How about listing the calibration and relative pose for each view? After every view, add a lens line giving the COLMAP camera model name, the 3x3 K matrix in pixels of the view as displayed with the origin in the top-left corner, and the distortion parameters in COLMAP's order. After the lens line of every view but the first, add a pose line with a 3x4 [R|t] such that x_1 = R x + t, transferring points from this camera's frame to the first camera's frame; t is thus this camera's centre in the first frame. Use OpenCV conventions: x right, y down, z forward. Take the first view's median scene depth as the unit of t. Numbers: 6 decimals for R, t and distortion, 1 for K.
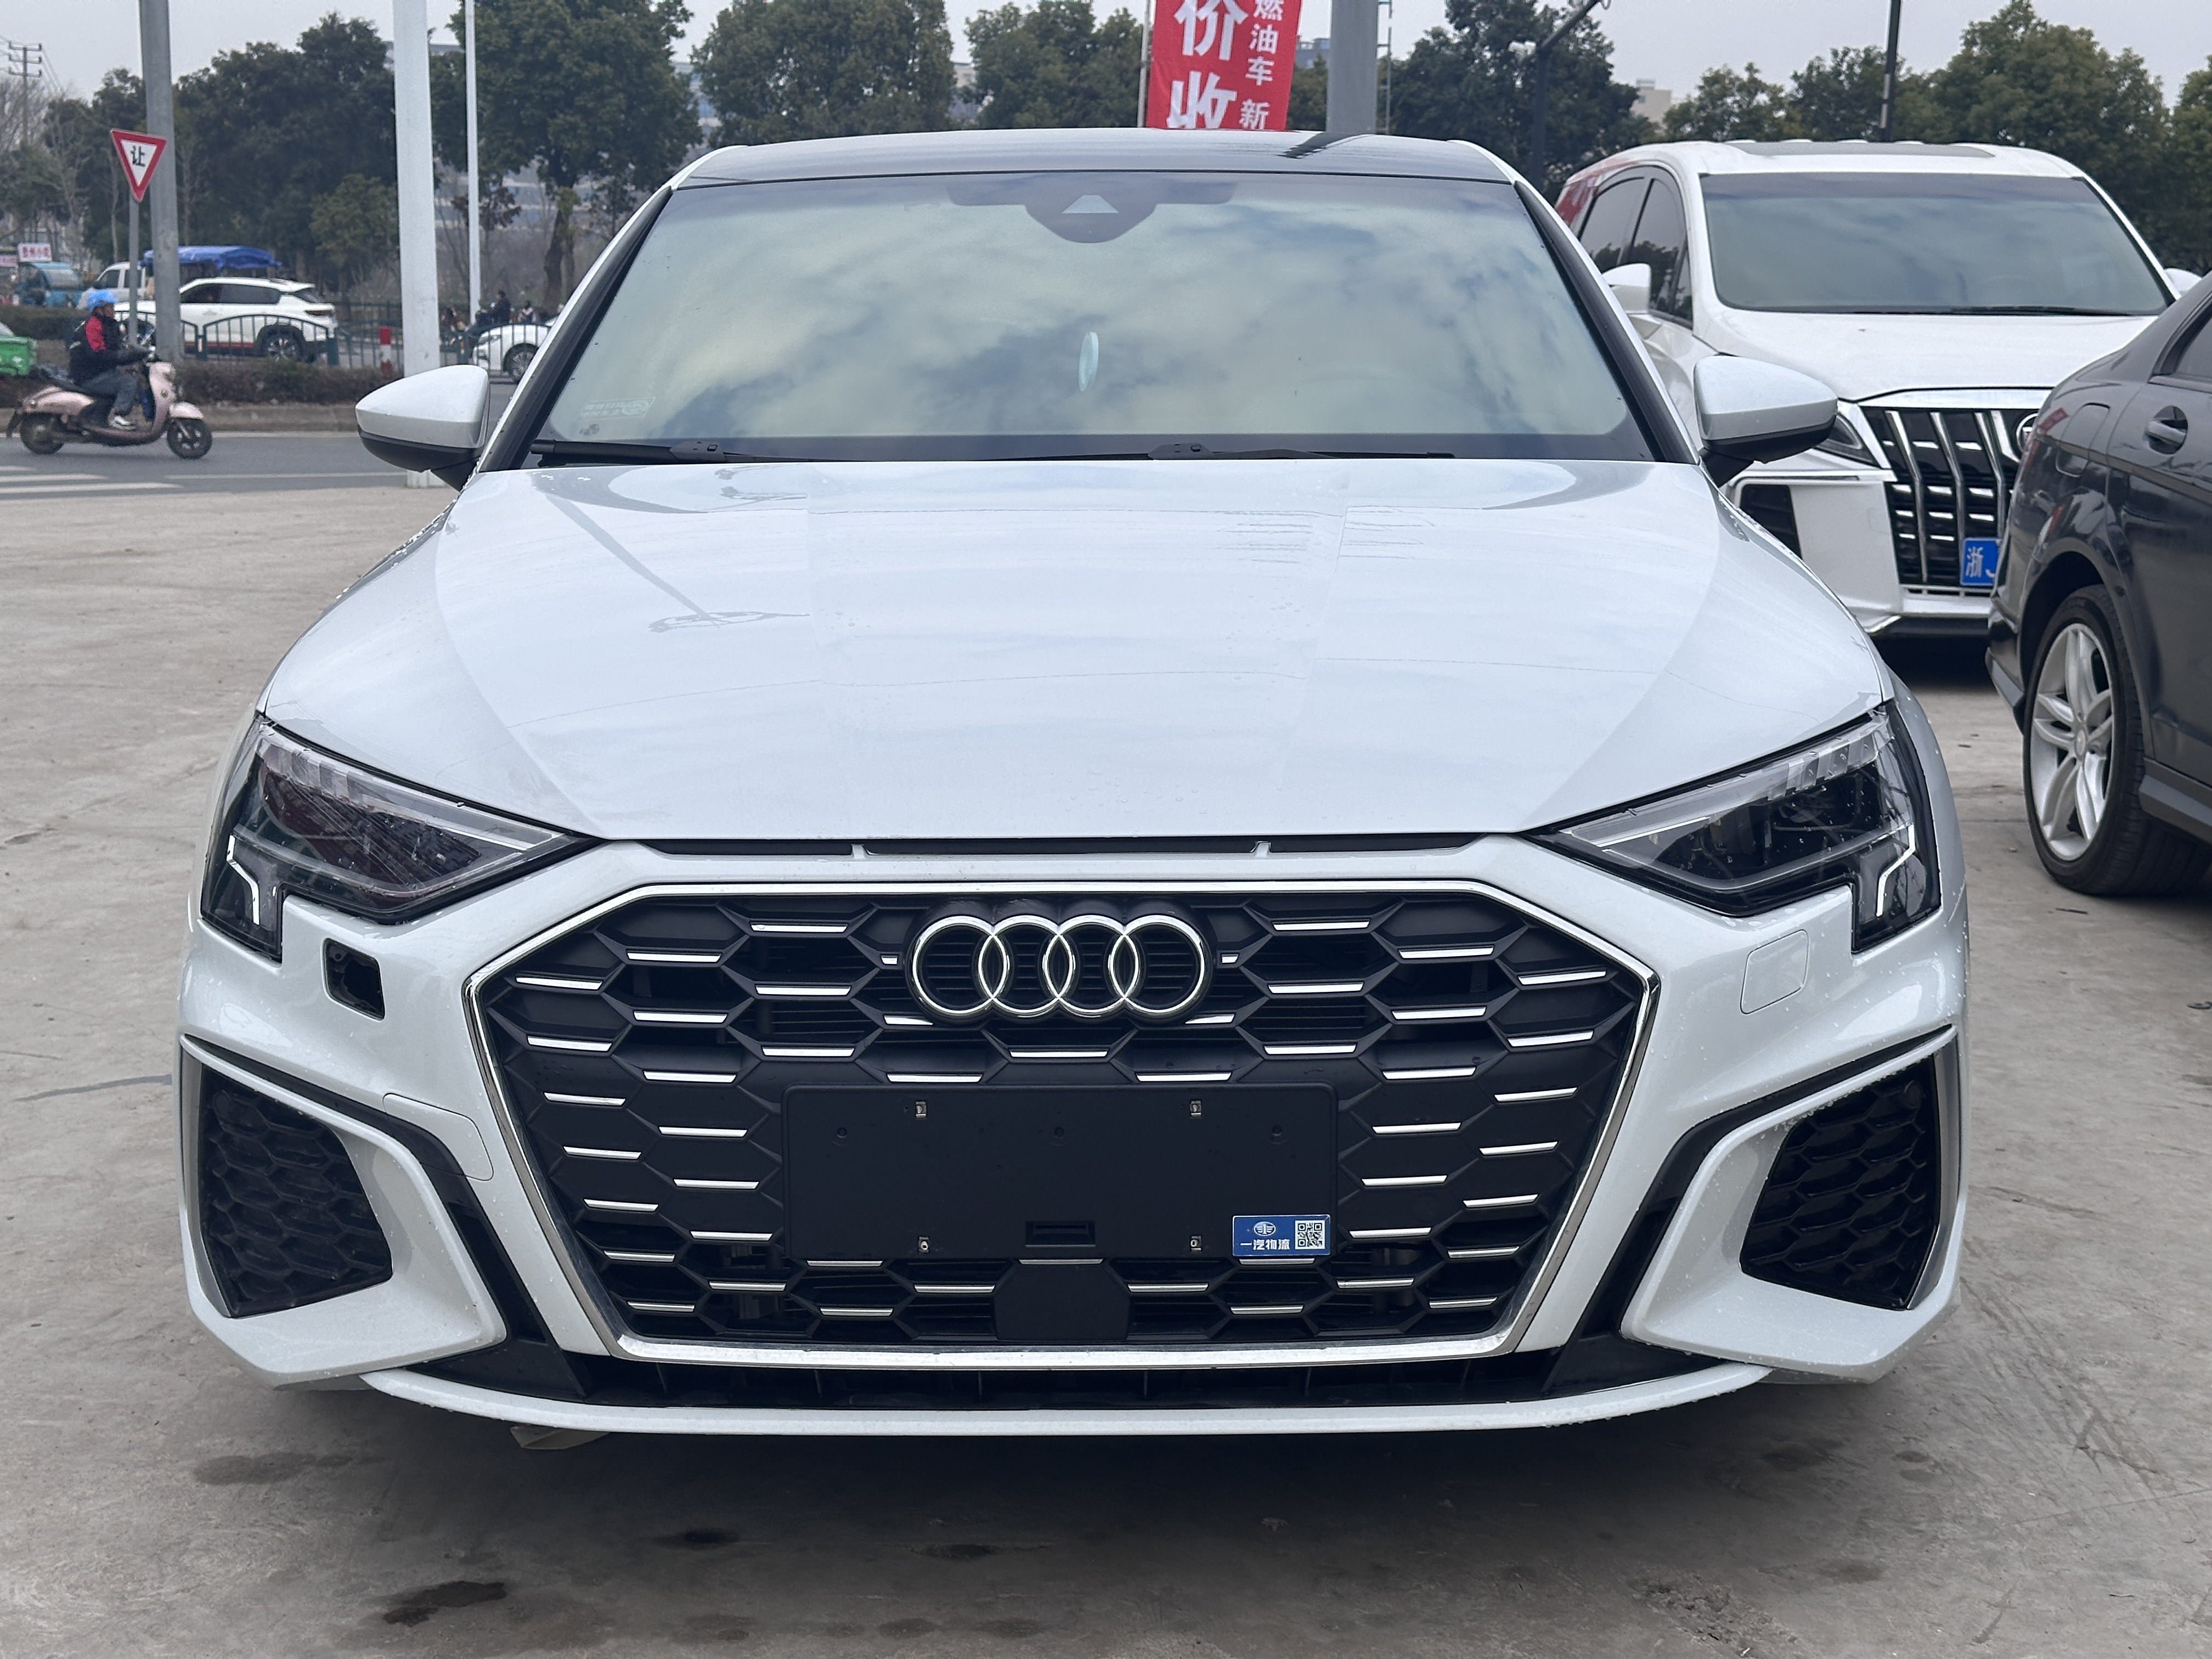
lens RADIAL K [[3054.2, 0, 1104.2], [0, 3054.2, 988.8], [0, 0, 1]] dist [0.082946, -0.115514]
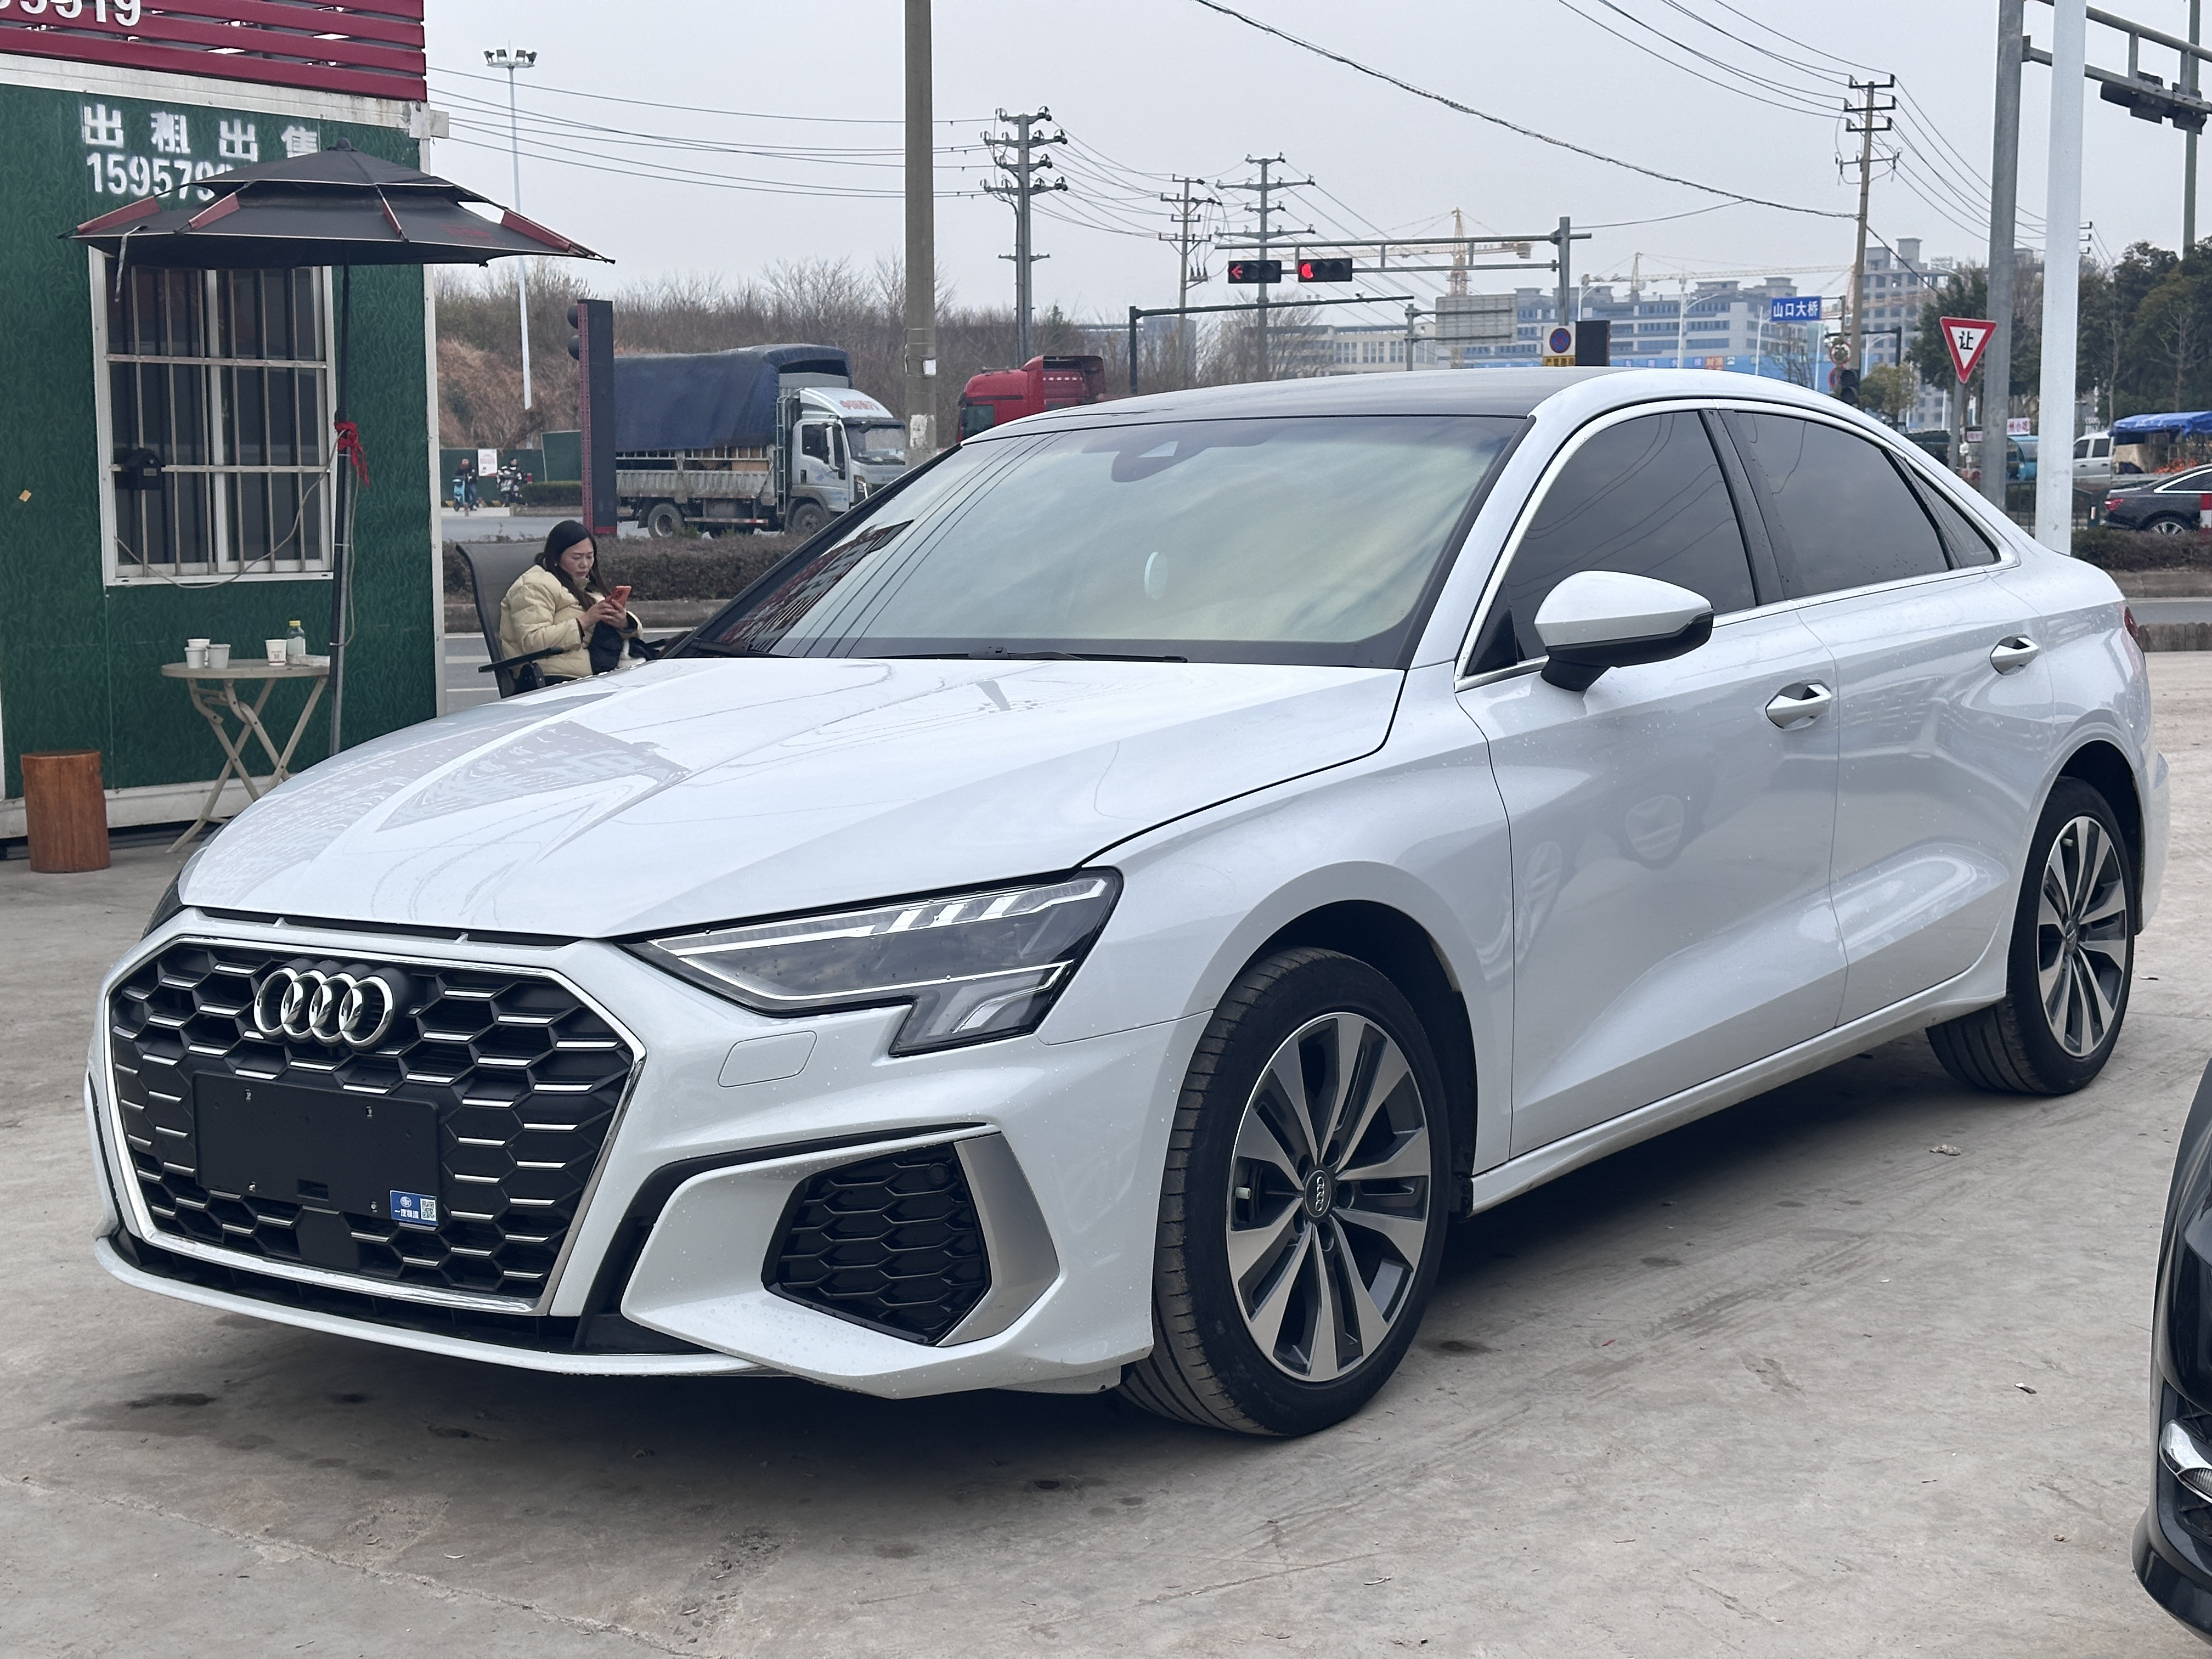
lens RADIAL K [[3037.0, 0, 1101.9], [0, 3037.0, 919.2], [0, 0, 1]] dist [0.116131, -0.104572]
pose [[0.808921, 0.062403, -0.584596, 1.115594], [-0.105238, 0.993660, -0.039551, -0.029482], [0.578421, 0.093516, 0.810360, 0.021401]]
